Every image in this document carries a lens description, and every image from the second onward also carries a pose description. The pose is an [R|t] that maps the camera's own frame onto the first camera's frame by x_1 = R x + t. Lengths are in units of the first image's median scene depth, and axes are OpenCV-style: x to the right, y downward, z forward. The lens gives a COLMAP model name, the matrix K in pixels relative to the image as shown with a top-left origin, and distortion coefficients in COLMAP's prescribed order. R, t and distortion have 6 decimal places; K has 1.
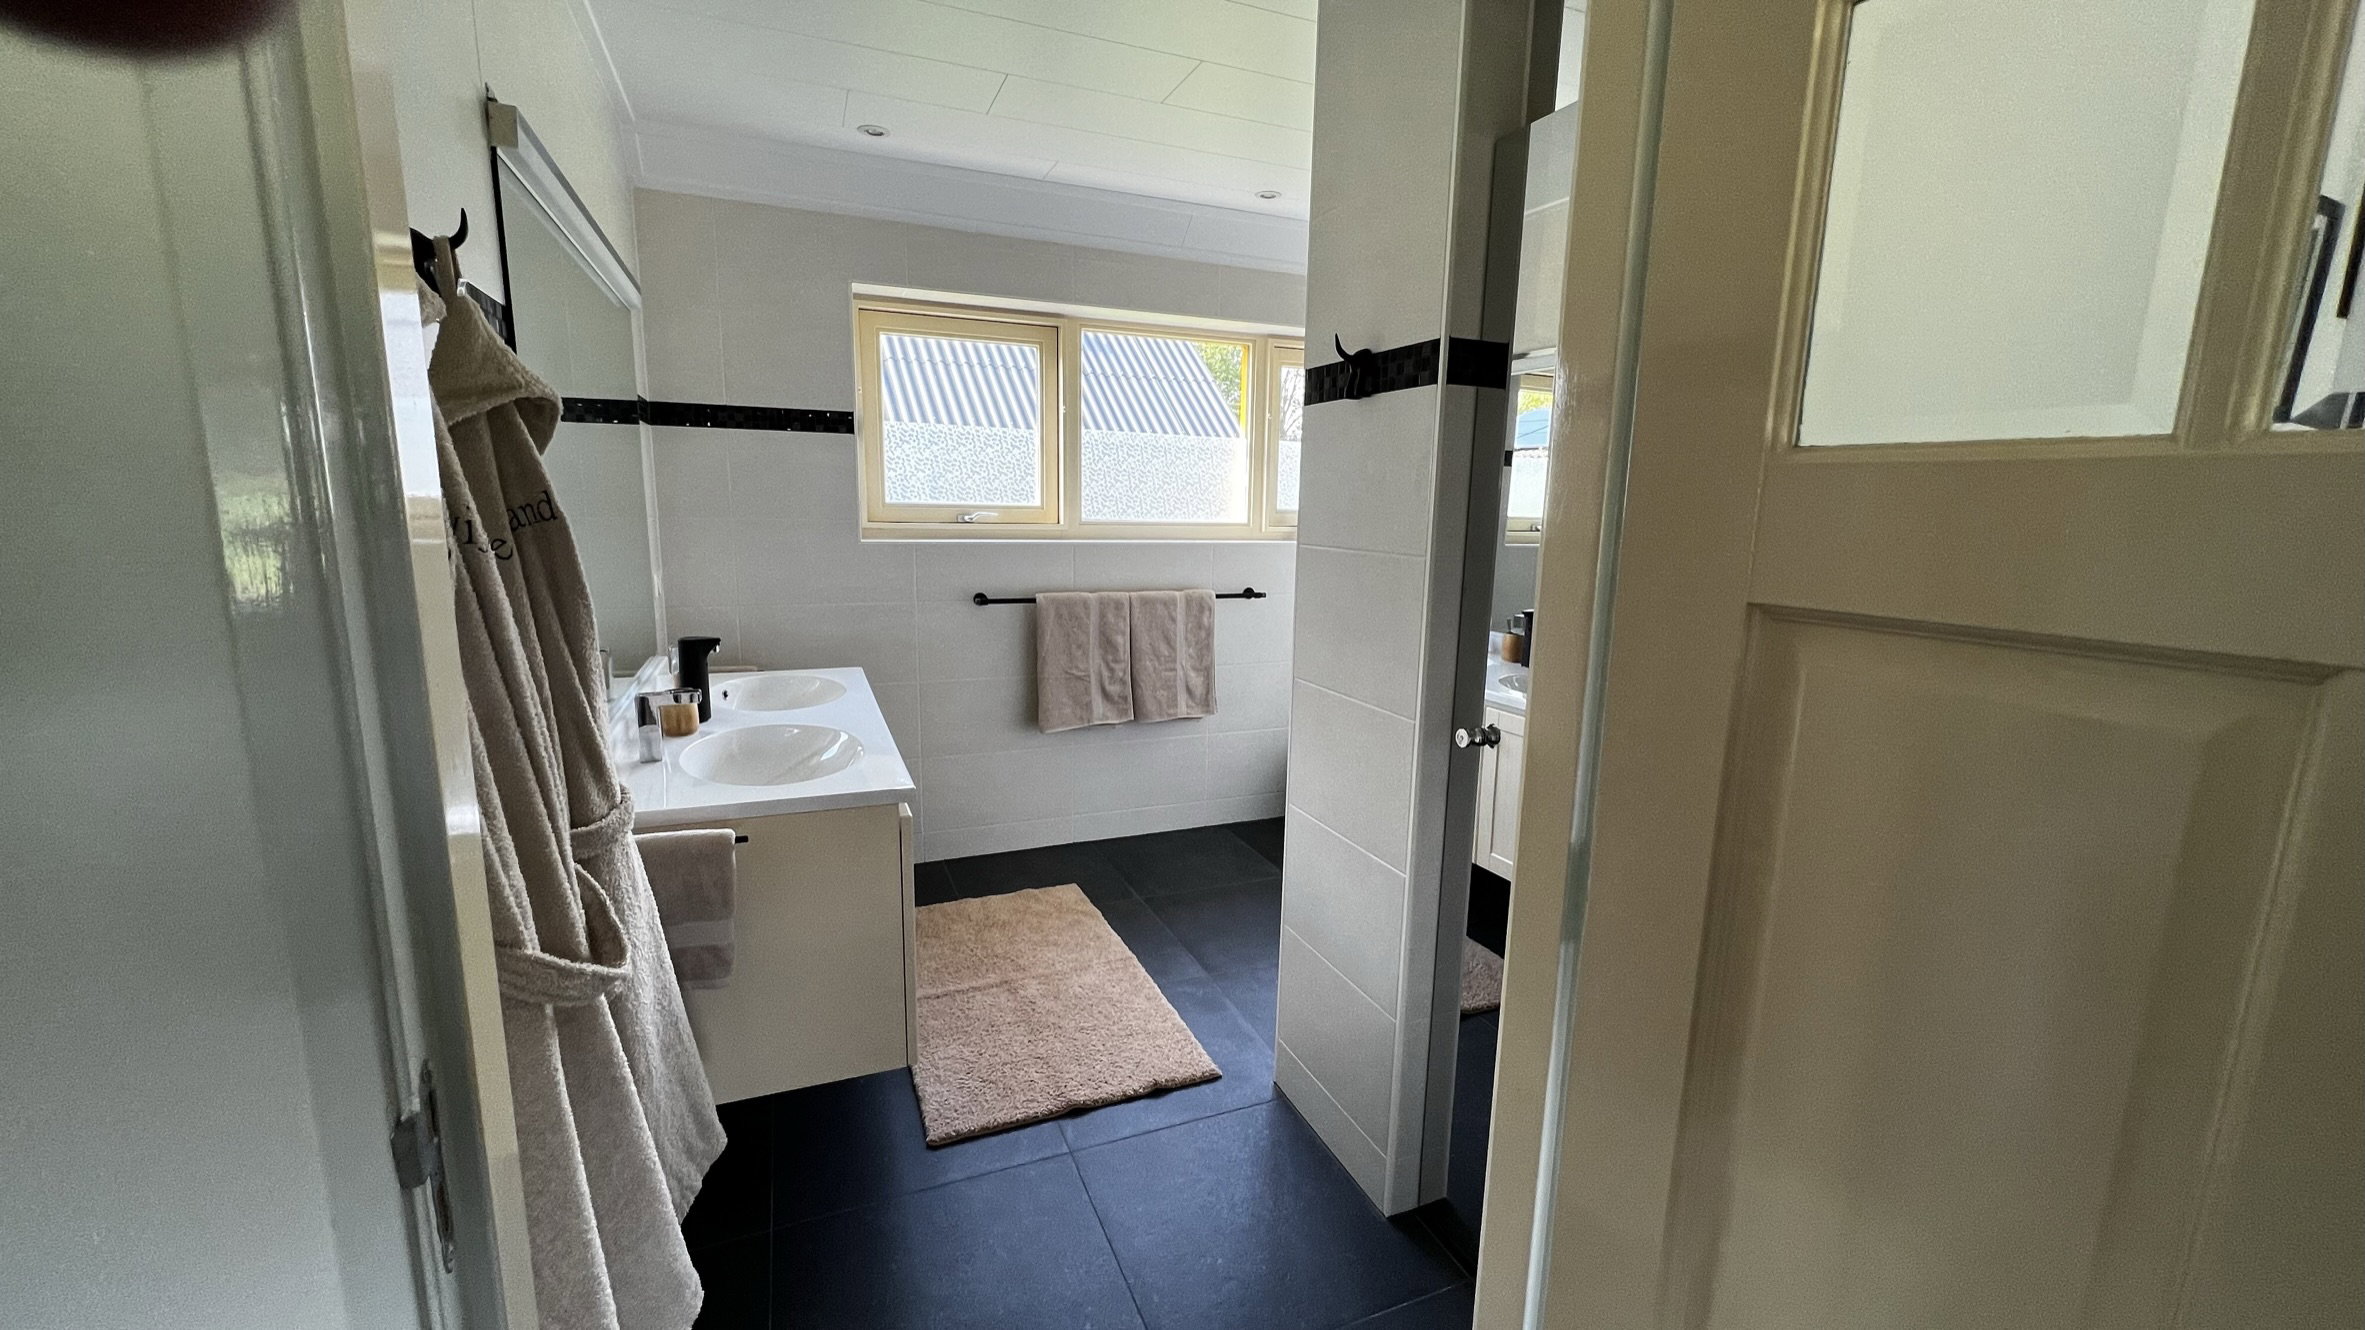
lens RADIAL K [[936.0, 0, 1173.6], [0, 936.0, 668.8], [0, 0, 1]] dist [-0.007784, -0.000019]
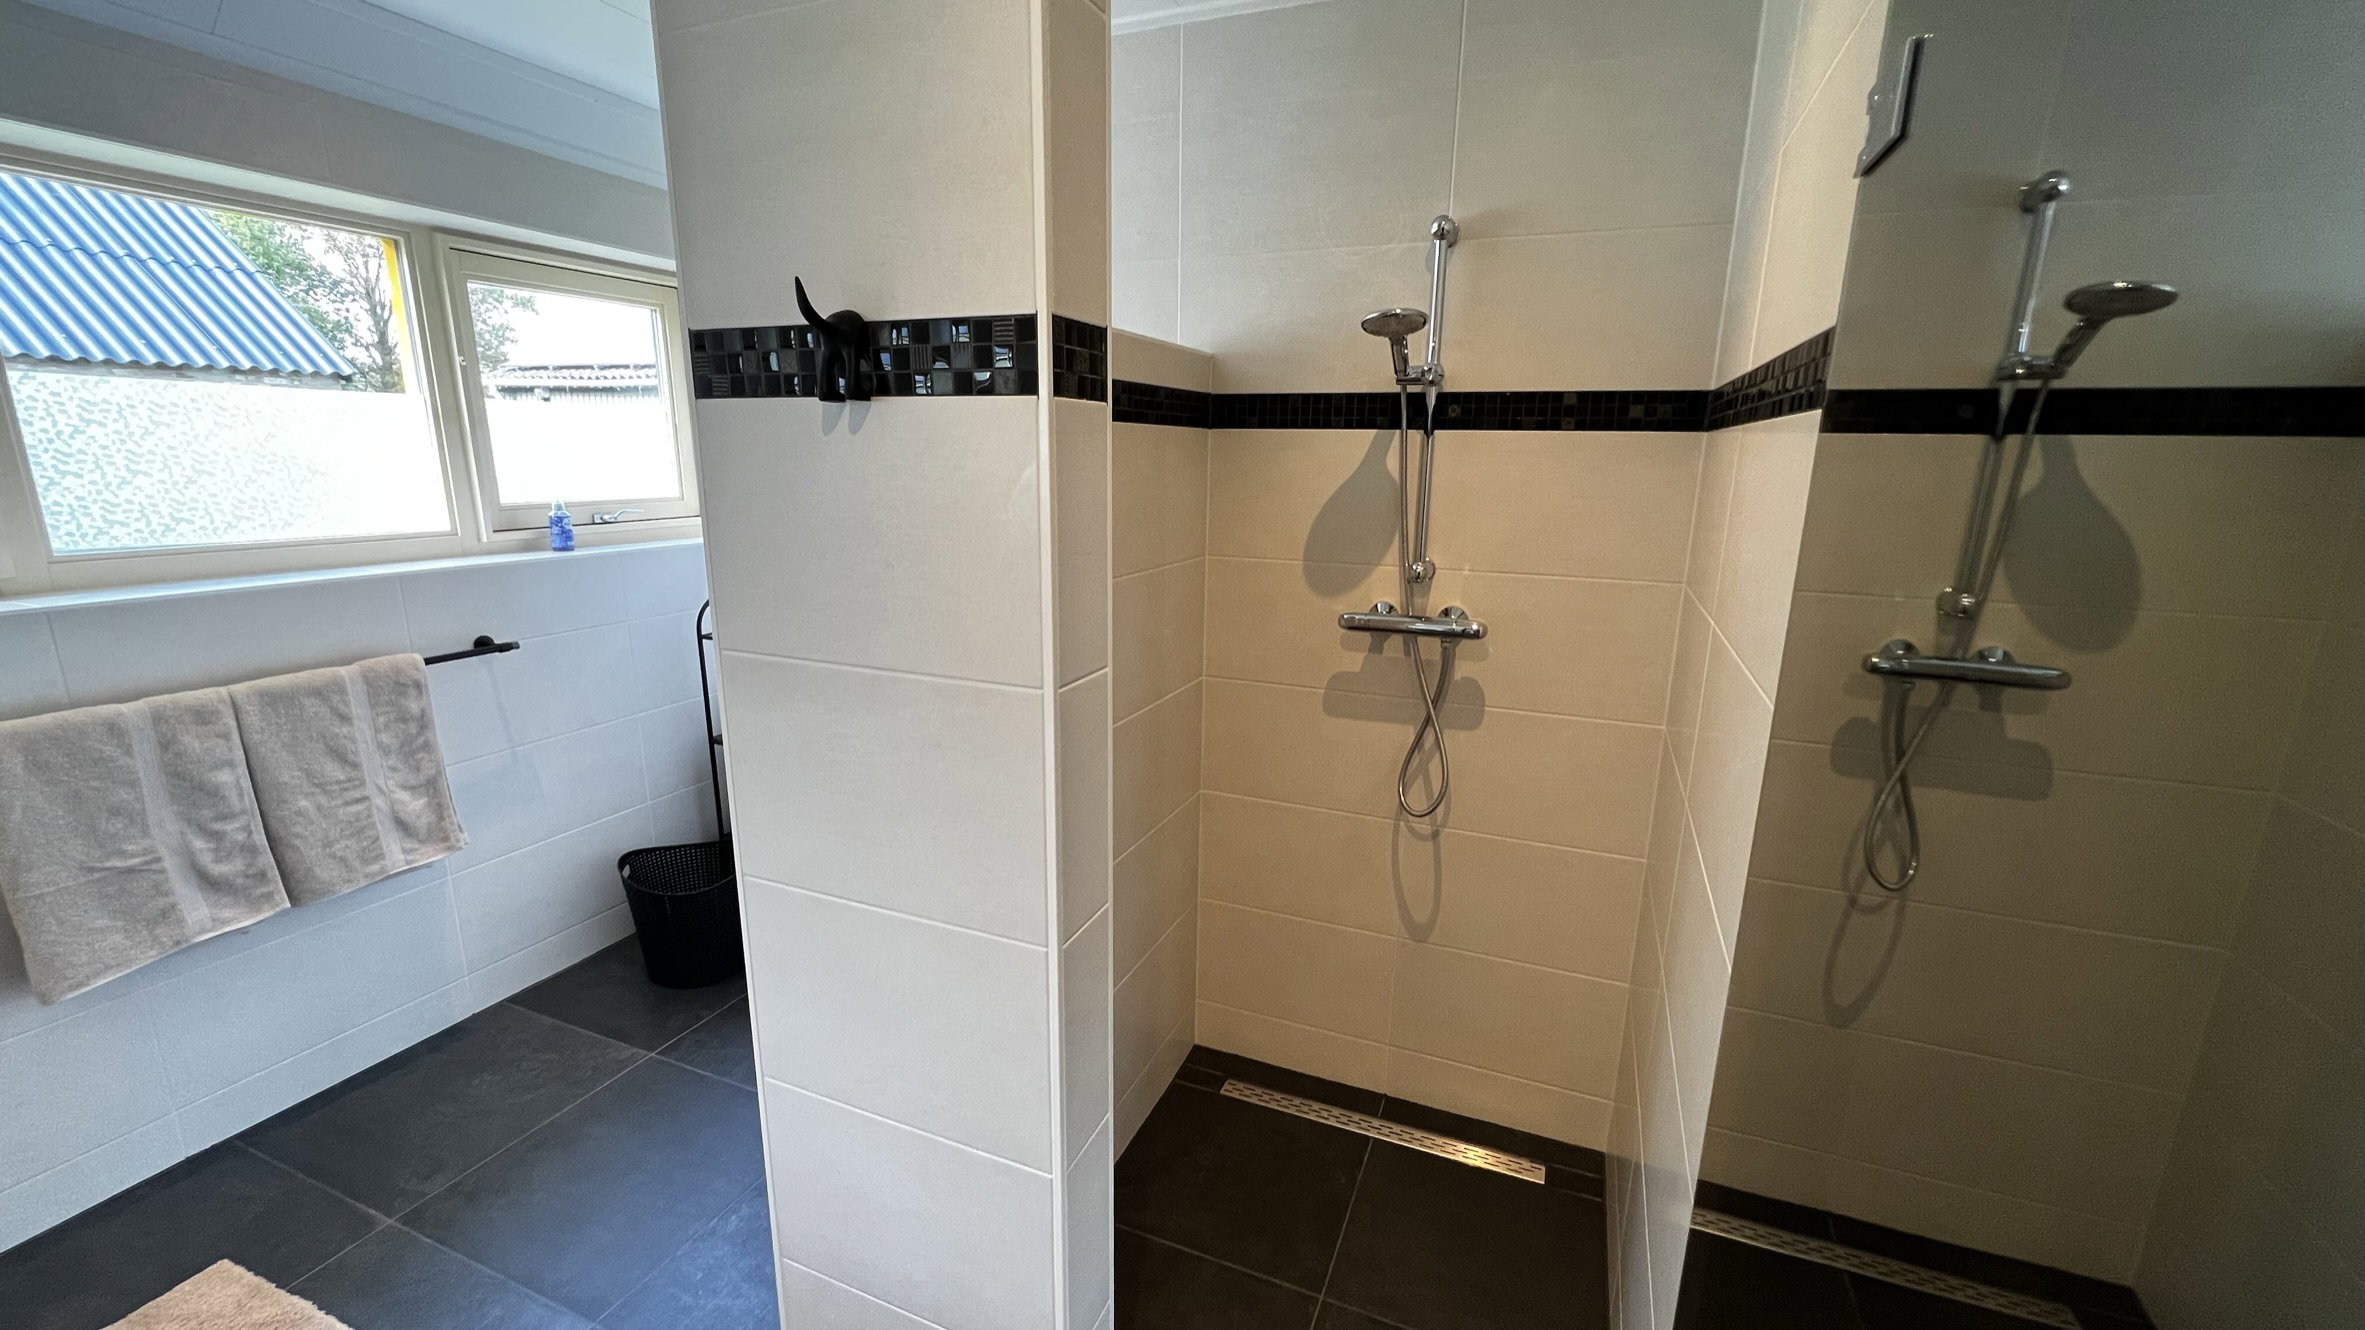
lens RADIAL K [[936.0, 0, 1194.8], [0, 936.0, 671.1], [0, 0, 1]] dist [-0.007784, -0.000019]
pose [[0.694839, -0.168865, 0.699059, -0.031993], [0.123696, 0.985618, 0.115137, -0.082815], [-0.708448, 0.006469, 0.705734, 0.229015]]
